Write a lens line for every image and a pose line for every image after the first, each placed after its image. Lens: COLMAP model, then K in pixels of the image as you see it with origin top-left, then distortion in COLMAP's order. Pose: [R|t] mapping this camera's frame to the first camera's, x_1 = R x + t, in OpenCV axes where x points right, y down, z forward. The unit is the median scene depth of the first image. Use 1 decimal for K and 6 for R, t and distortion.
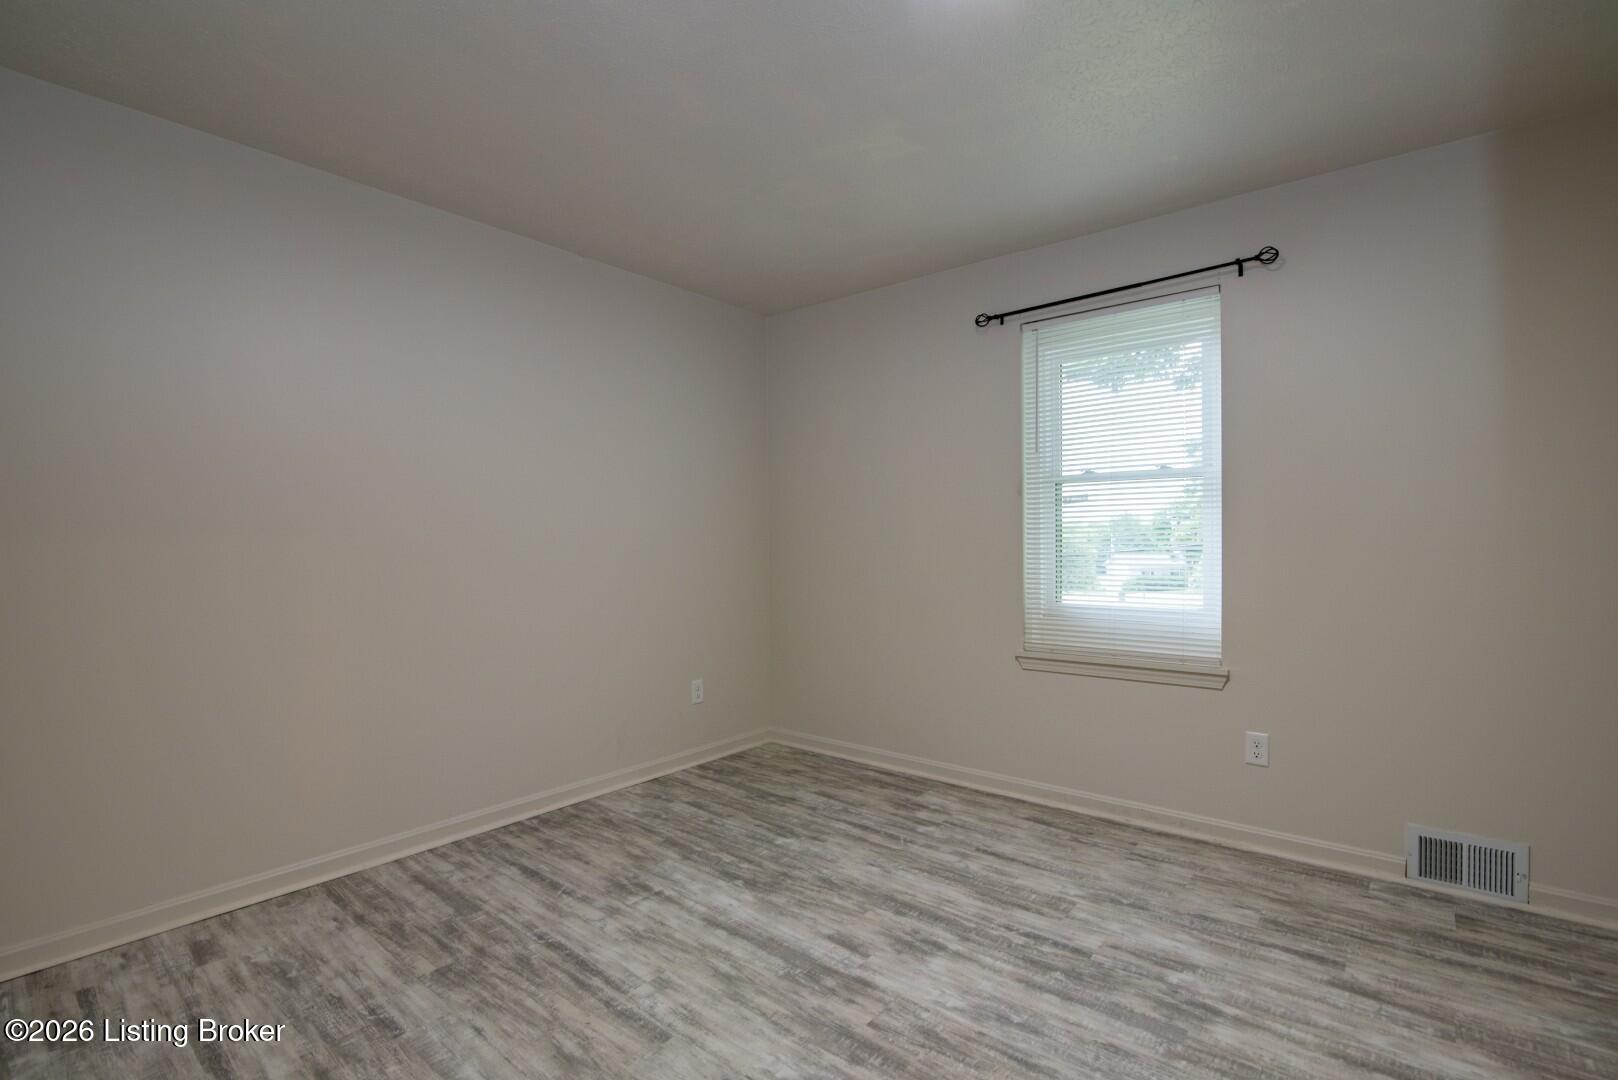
lens RADIAL K [[738.8, 0, 809.0], [0, 738.8, 540.0], [0, 0, 1]] dist [-0.020333, 0.000419]
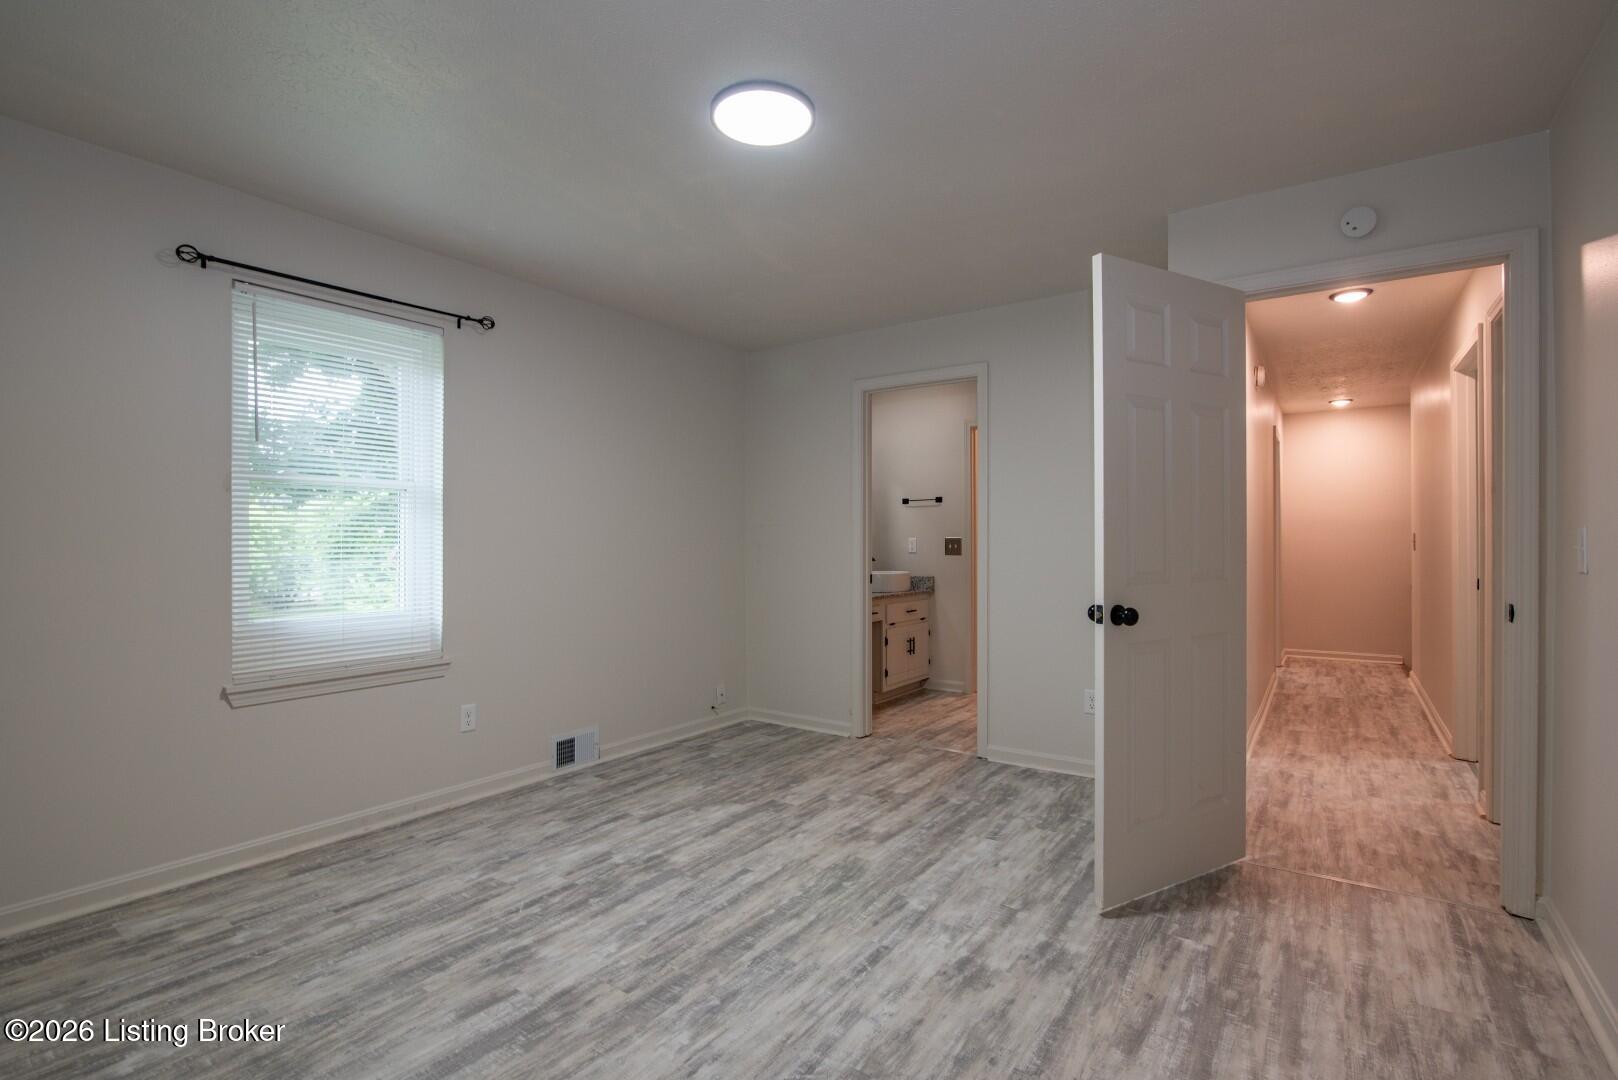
lens RADIAL K [[742.8, 0, 803.5], [0, 742.8, 543.9], [0, 0, 1]] dist [-0.020388, 0.001073]
pose [[-0.064456, 0.004884, 0.997909, -0.771930], [0.000944, 0.999988, -0.004833, -0.000028], [-0.997920, 0.000631, -0.064460, 0.605206]]
